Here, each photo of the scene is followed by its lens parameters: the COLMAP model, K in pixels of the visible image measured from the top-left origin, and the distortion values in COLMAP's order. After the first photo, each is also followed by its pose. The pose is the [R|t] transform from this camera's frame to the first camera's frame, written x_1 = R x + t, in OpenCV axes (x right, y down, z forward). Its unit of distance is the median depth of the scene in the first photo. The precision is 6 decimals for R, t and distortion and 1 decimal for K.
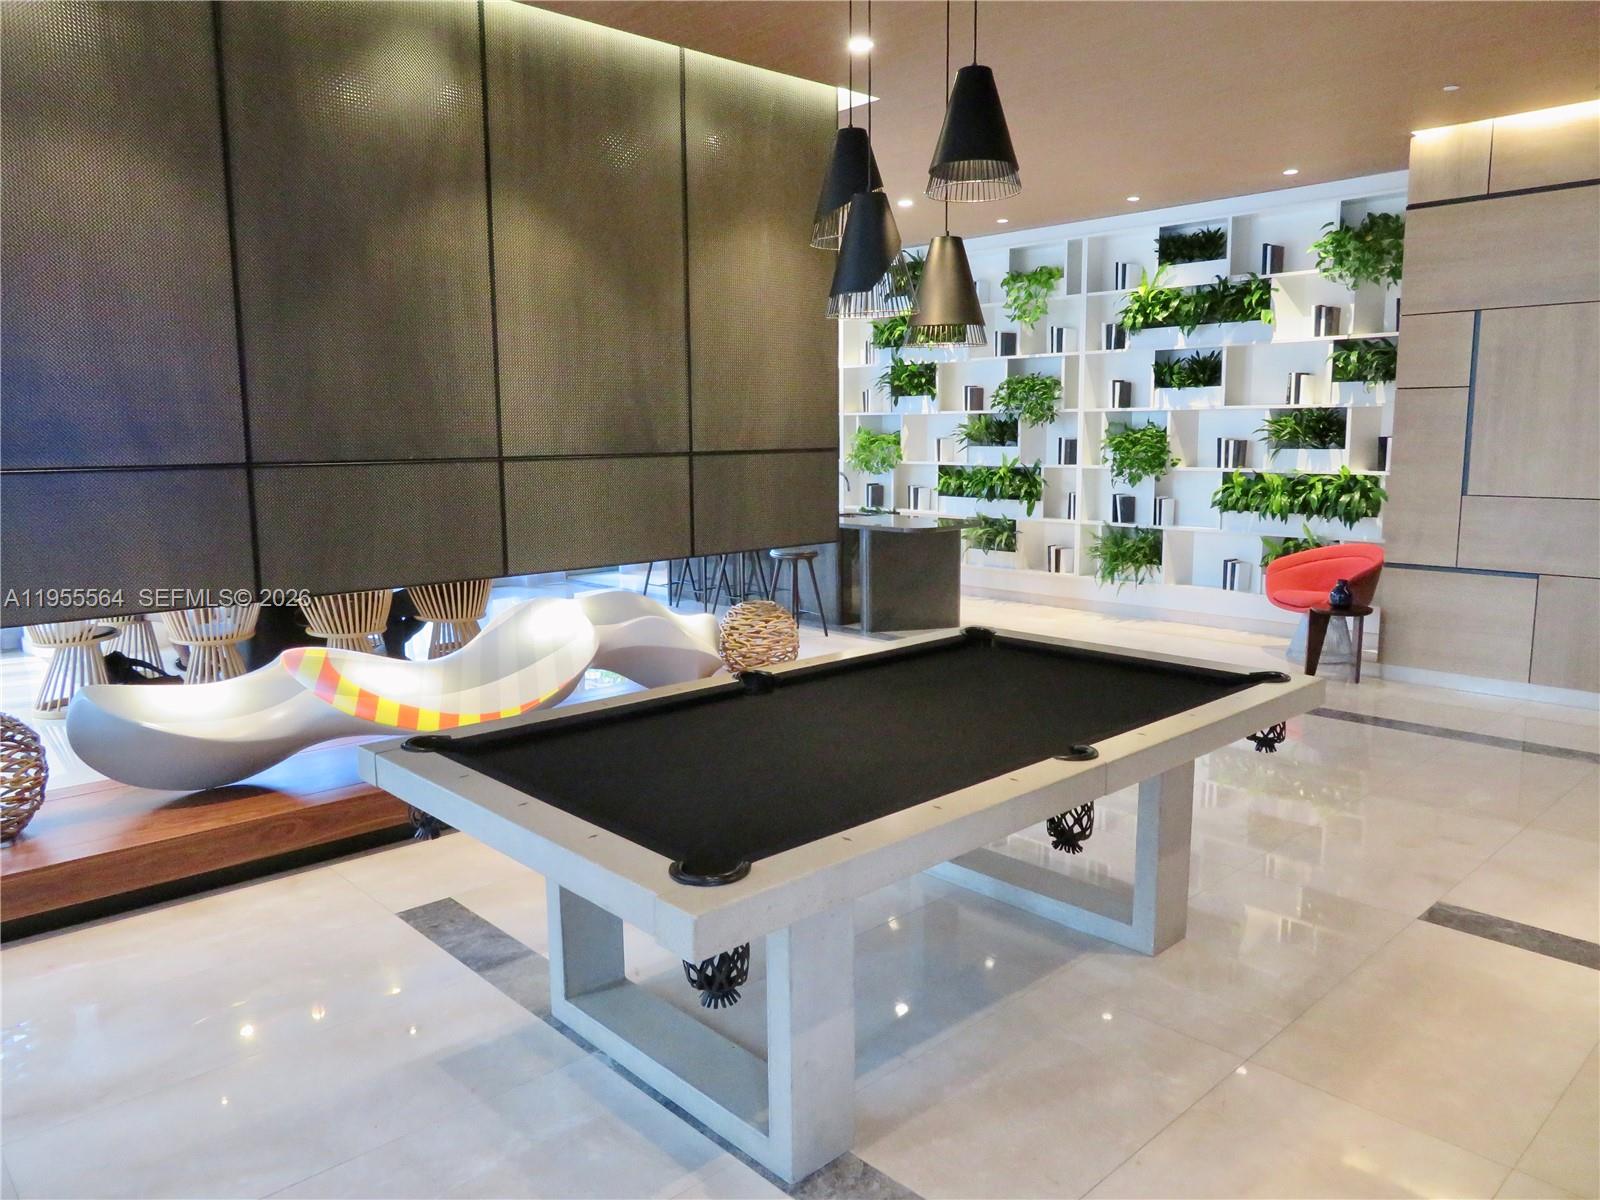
lens RADIAL K [[1138.2, 0, 799.2], [0, 1138.2, 599.4], [0, 0, 1]] dist [0.000204, 0.003387]
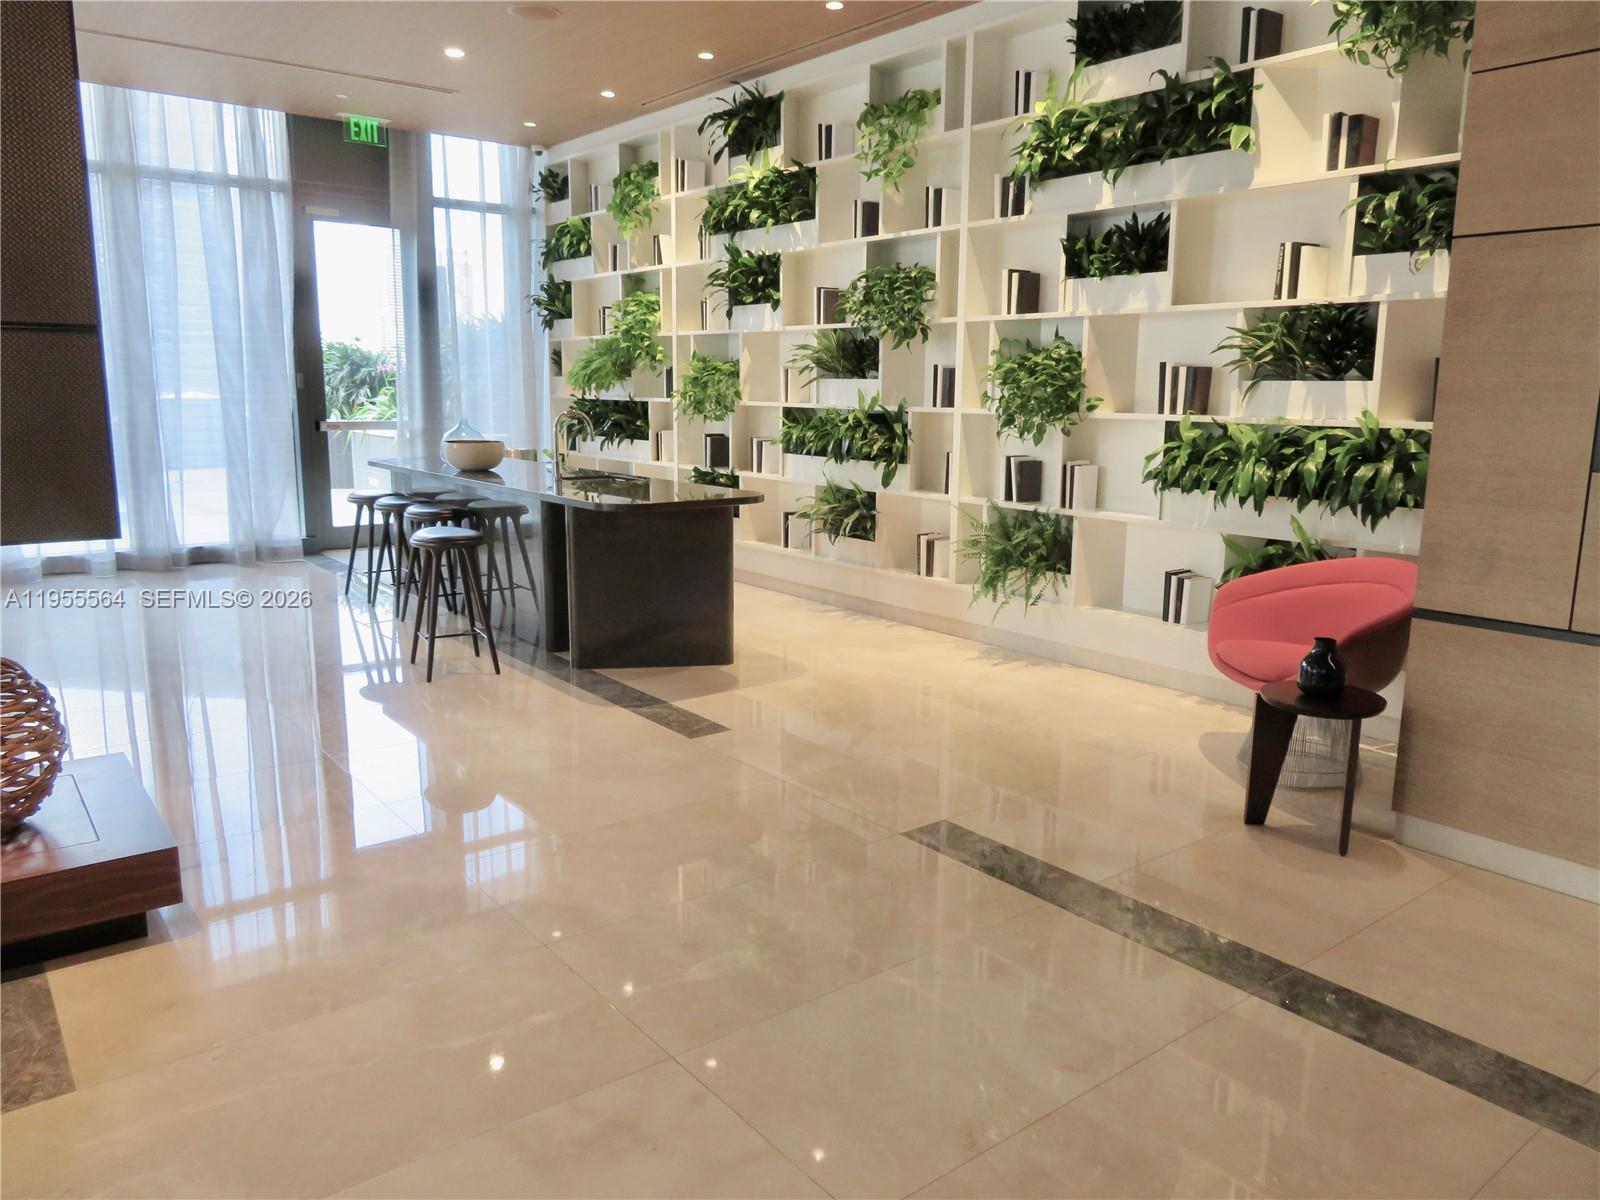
lens RADIAL K [[1138.2, 0, 801.2], [0, 1138.2, 598.1], [0, 0, 1]] dist [0.000204, 0.003387]
pose [[0.995654, 0.030276, -0.088075, 0.233066], [-0.026855, 0.998848, 0.039772, -0.038481], [0.089177, -0.037234, 0.995320, 0.388762]]
